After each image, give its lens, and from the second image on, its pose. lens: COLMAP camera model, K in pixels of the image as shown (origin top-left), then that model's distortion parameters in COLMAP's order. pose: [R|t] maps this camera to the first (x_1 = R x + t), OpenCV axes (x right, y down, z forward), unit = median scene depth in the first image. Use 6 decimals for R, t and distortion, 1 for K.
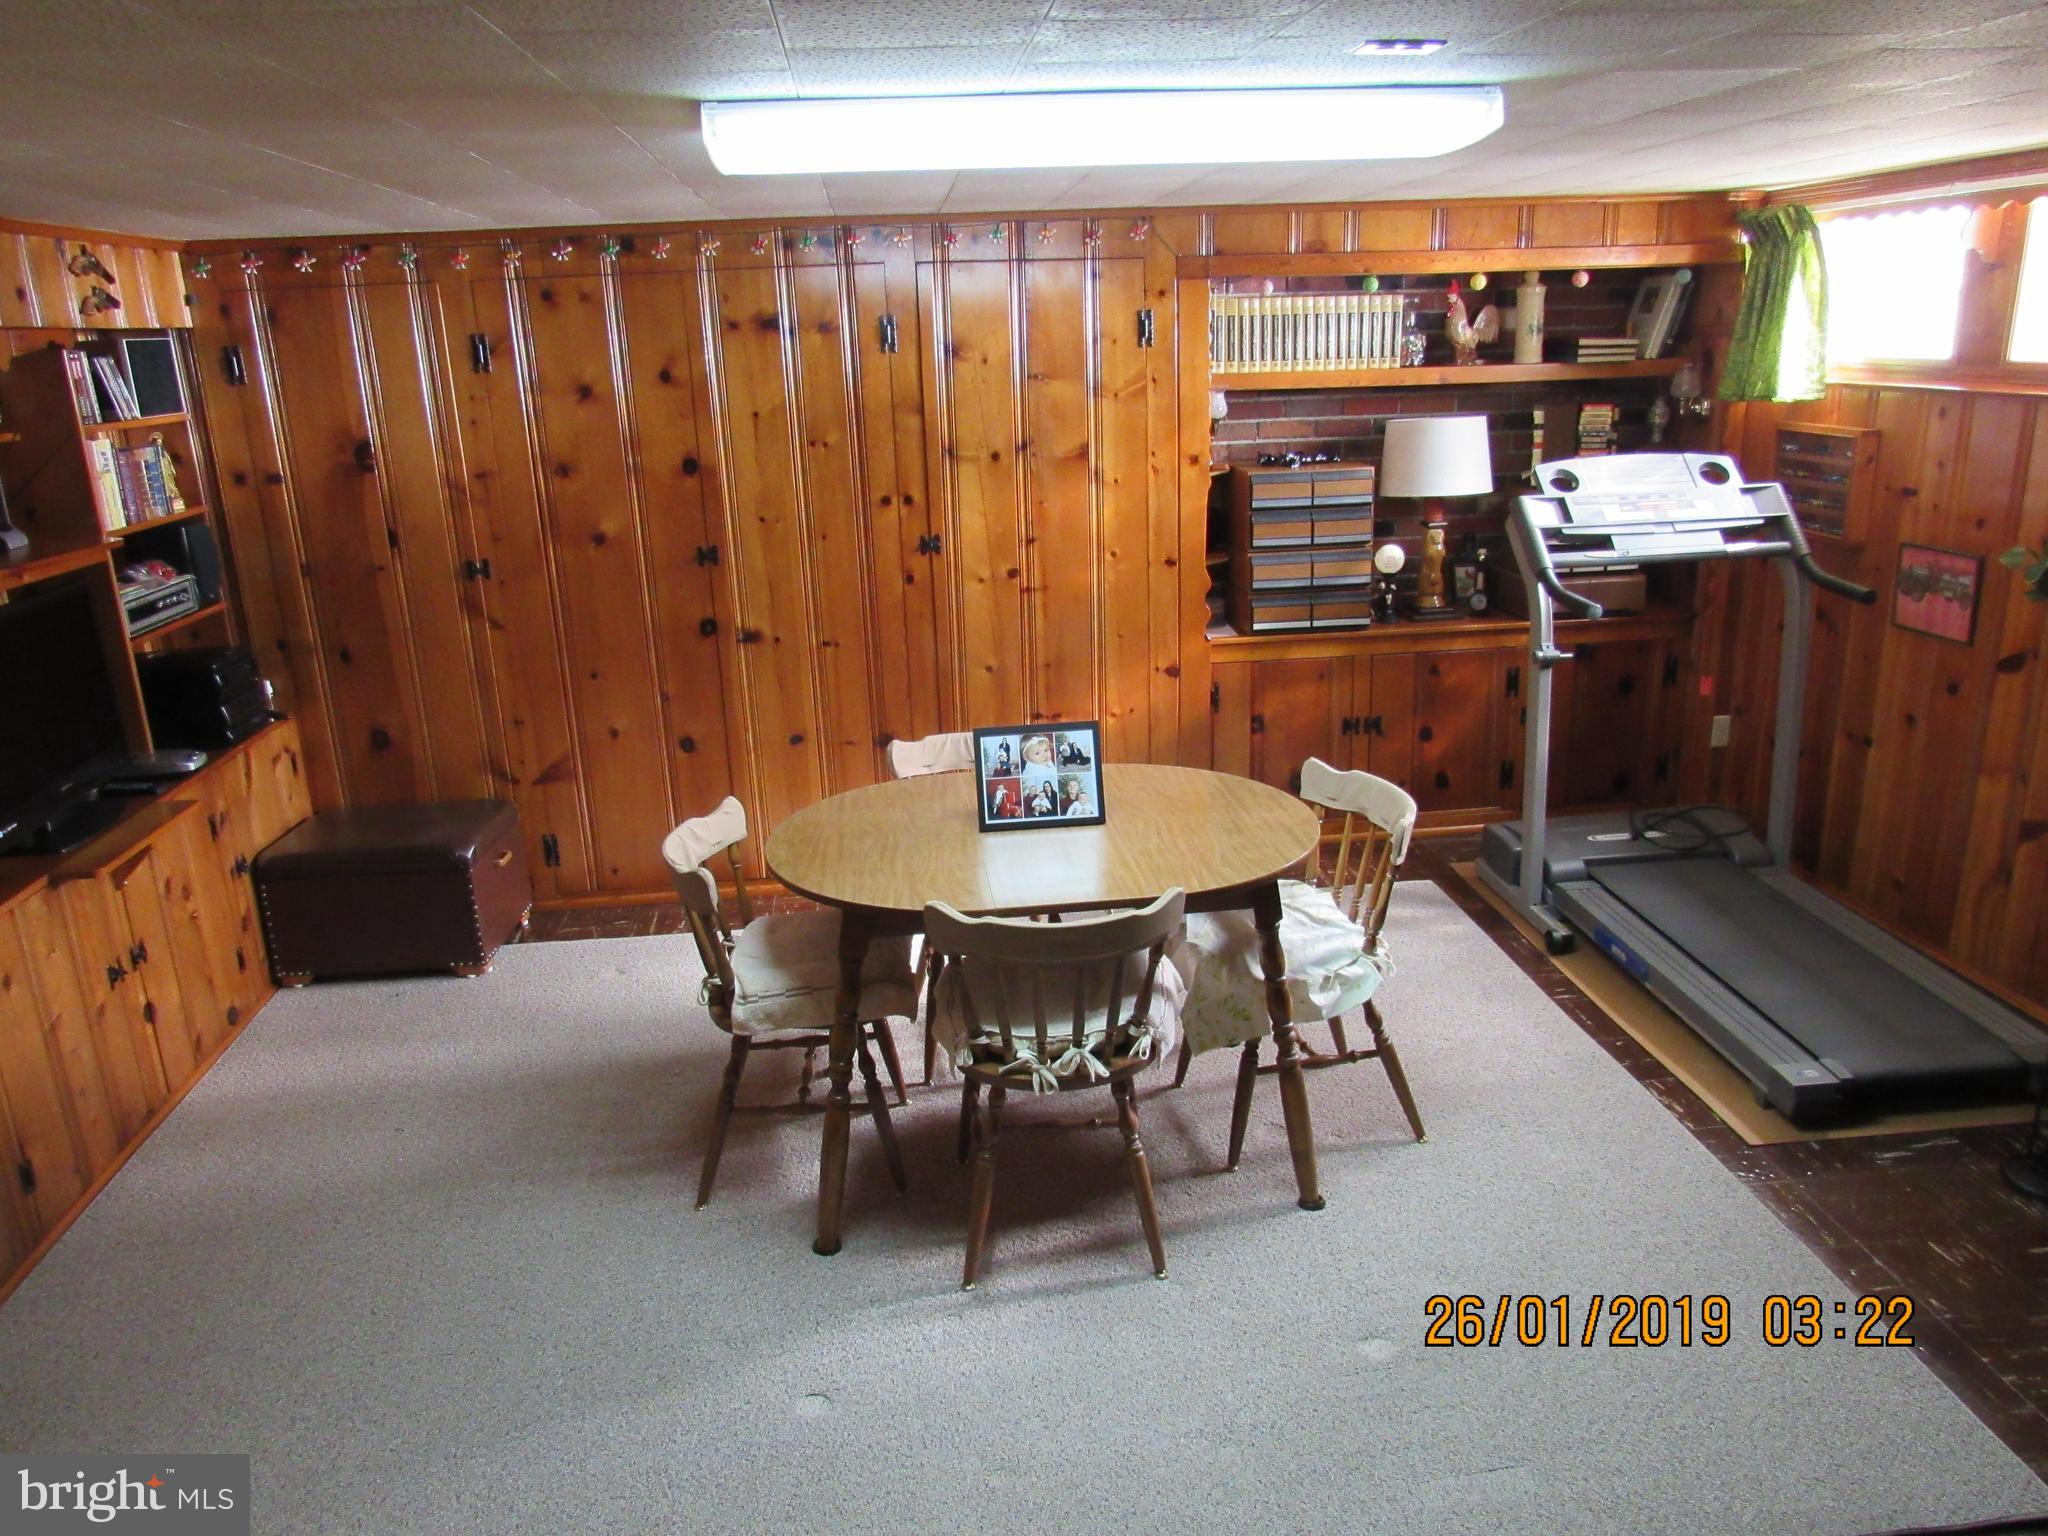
lens RADIAL K [[1454.2, 0, 1020.2], [0, 1454.2, 773.0], [0, 0, 1]] dist [-0.035716, 0.010573]
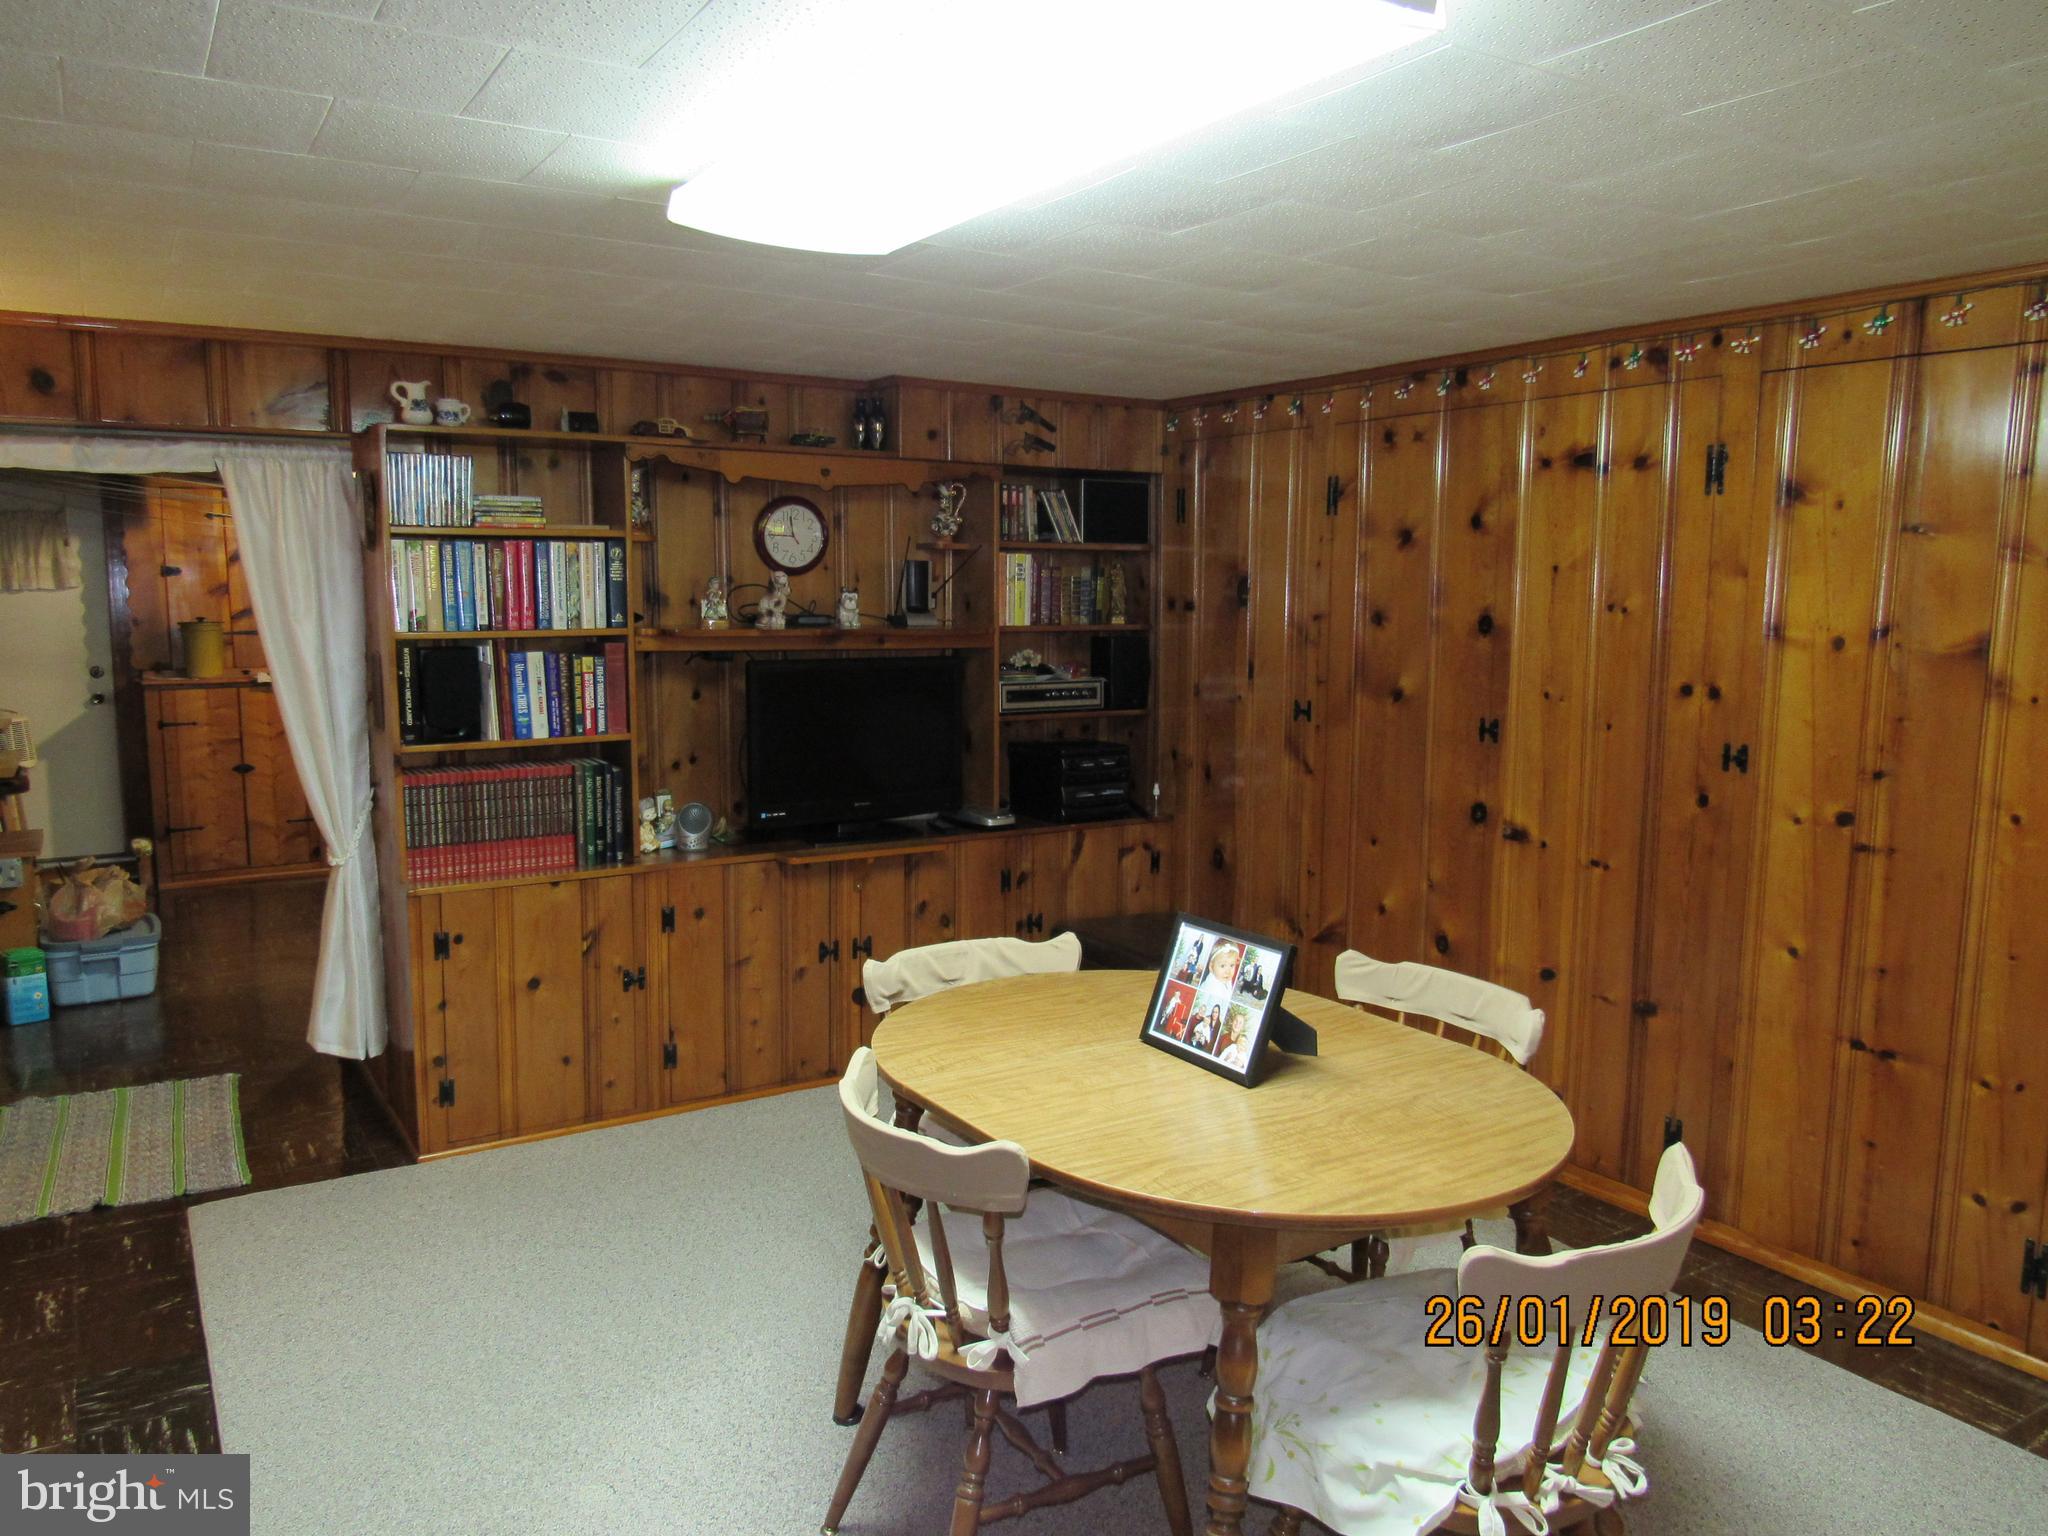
lens RADIAL K [[1454.2, 0, 1032.2], [0, 1454.2, 779.3], [0, 0, 1]] dist [-0.035716, 0.010573]
pose [[0.449245, 0.156406, -0.879611, 0.433459], [-0.289474, 0.956926, 0.022310, -0.066537], [0.845212, 0.244602, 0.475170, 0.396582]]
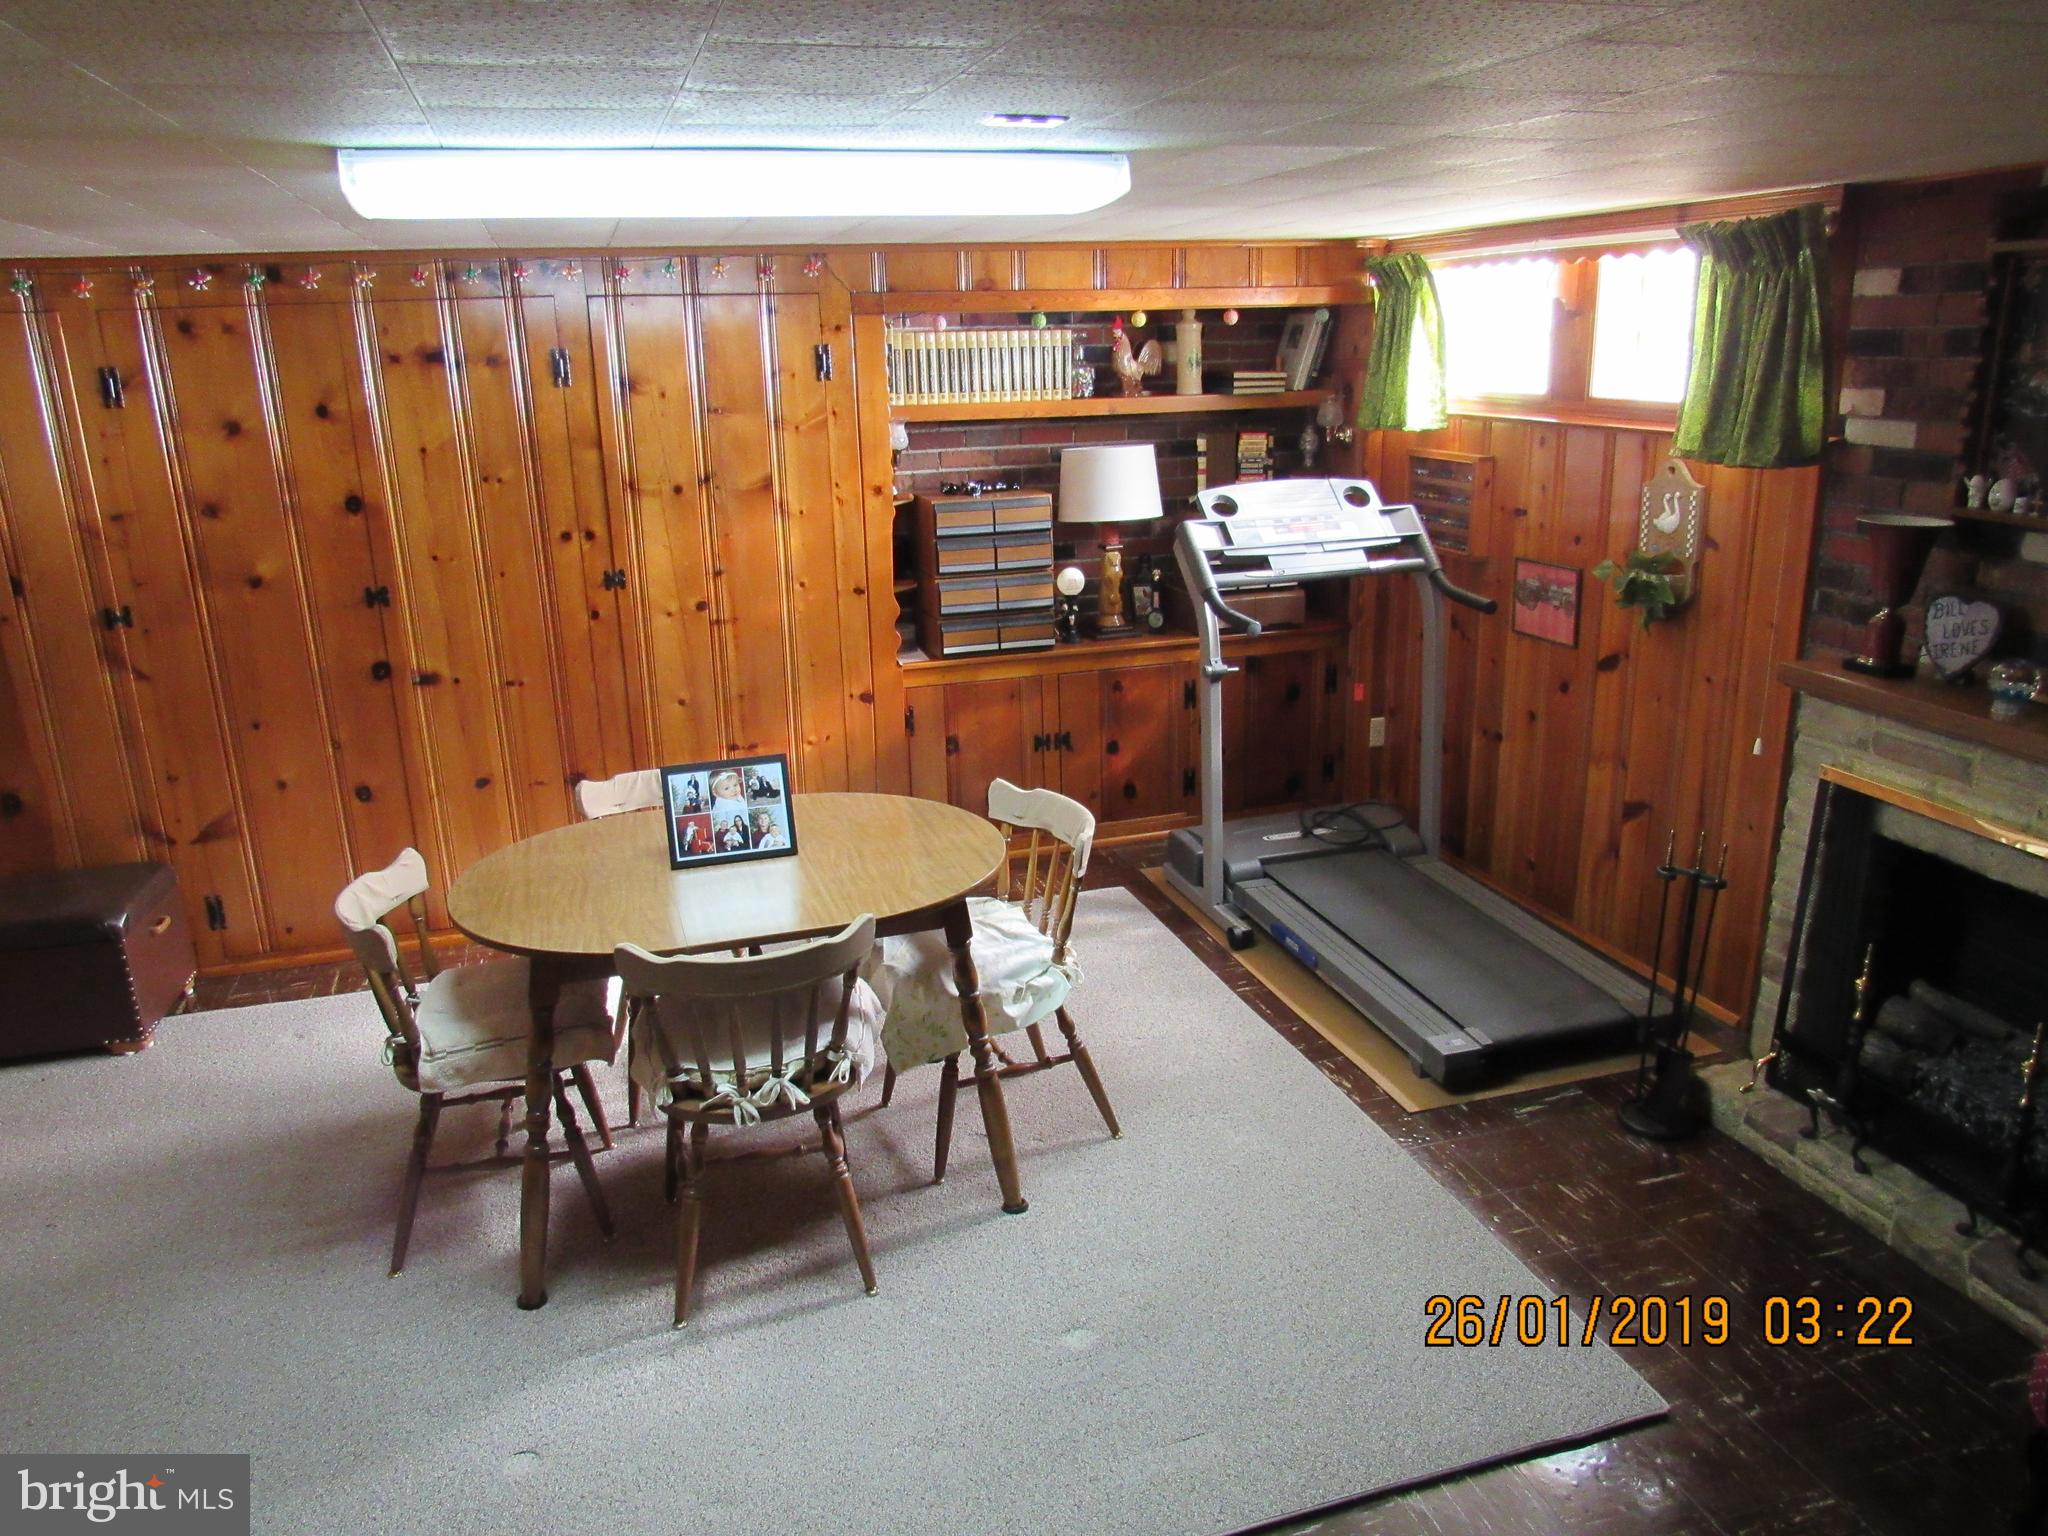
lens RADIAL K [[1454.2, 0, 1025.3], [0, 1454.2, 767.8], [0, 0, 1]] dist [-0.035716, 0.010573]
pose [[0.979528, -0.047294, 0.195674, 0.013455], [0.050244, 0.998686, -0.010136, -0.005175], [-0.194937, 0.019760, 0.980617, -0.021761]]
